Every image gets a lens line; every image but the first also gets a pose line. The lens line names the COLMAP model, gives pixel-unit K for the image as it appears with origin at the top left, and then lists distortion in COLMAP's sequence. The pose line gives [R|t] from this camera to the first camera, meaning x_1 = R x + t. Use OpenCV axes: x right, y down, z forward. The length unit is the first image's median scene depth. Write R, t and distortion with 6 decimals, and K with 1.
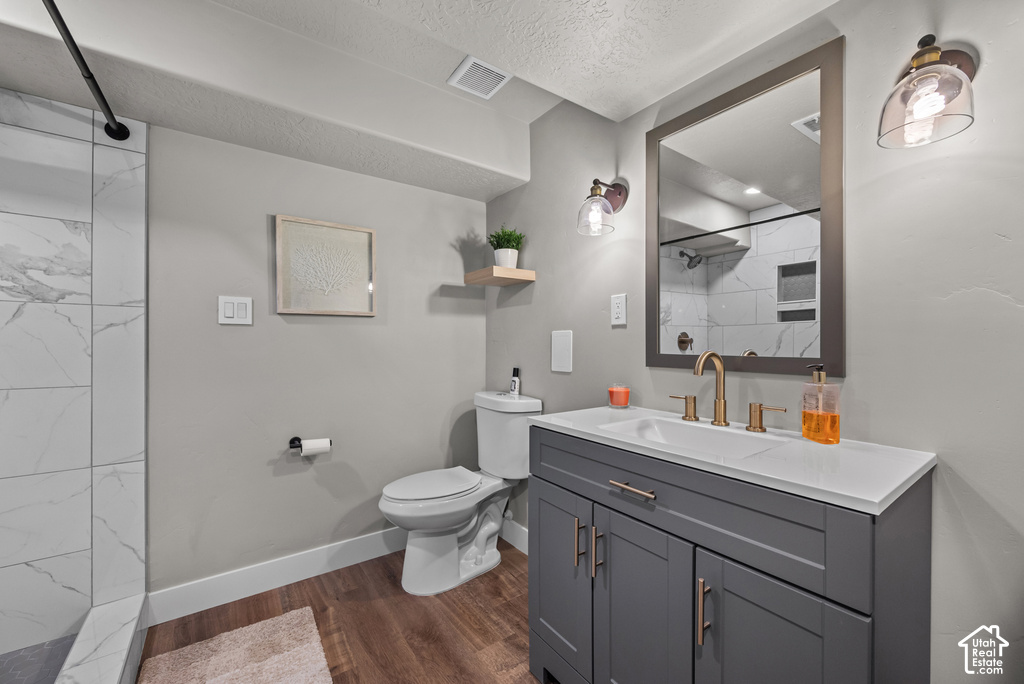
lens RADIAL K [[411.0, 0, 511.8], [0, 411.0, 345.1], [0, 0, 1]] dist [0.001152, -0.000482]
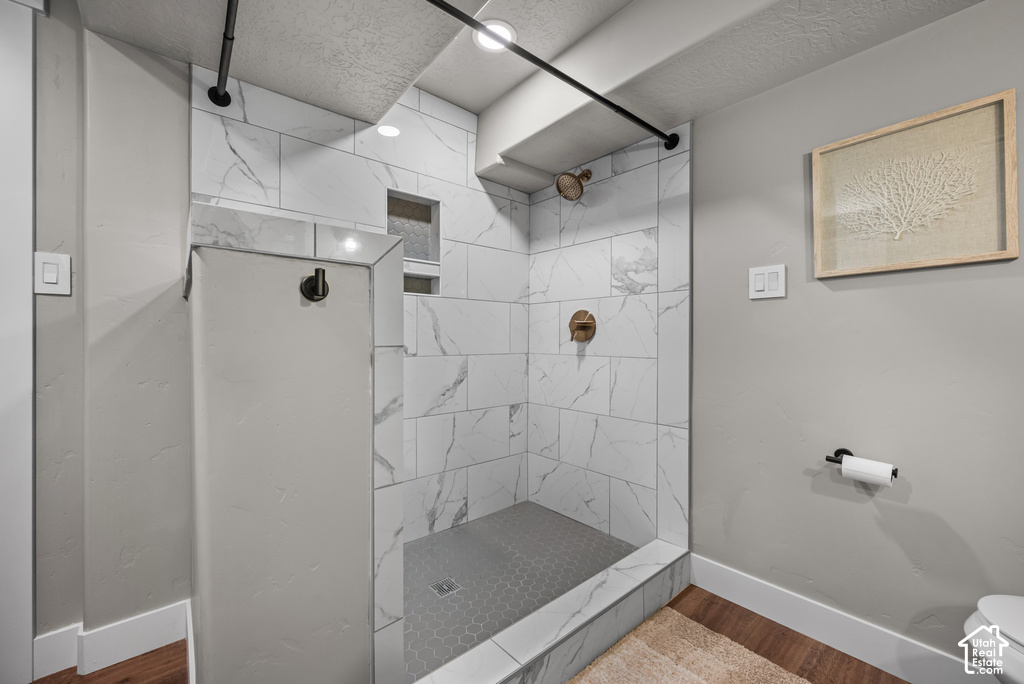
lens RADIAL K [[411.0, 0, 512.3], [0, 411.0, 339.4], [0, 0, 1]] dist [0.001152, -0.000482]
pose [[0.090304, -0.002164, -0.995912, 0.158680], [-0.001237, 0.999997, -0.002285, 0.043261], [0.995913, 0.001438, 0.090302, 0.431414]]
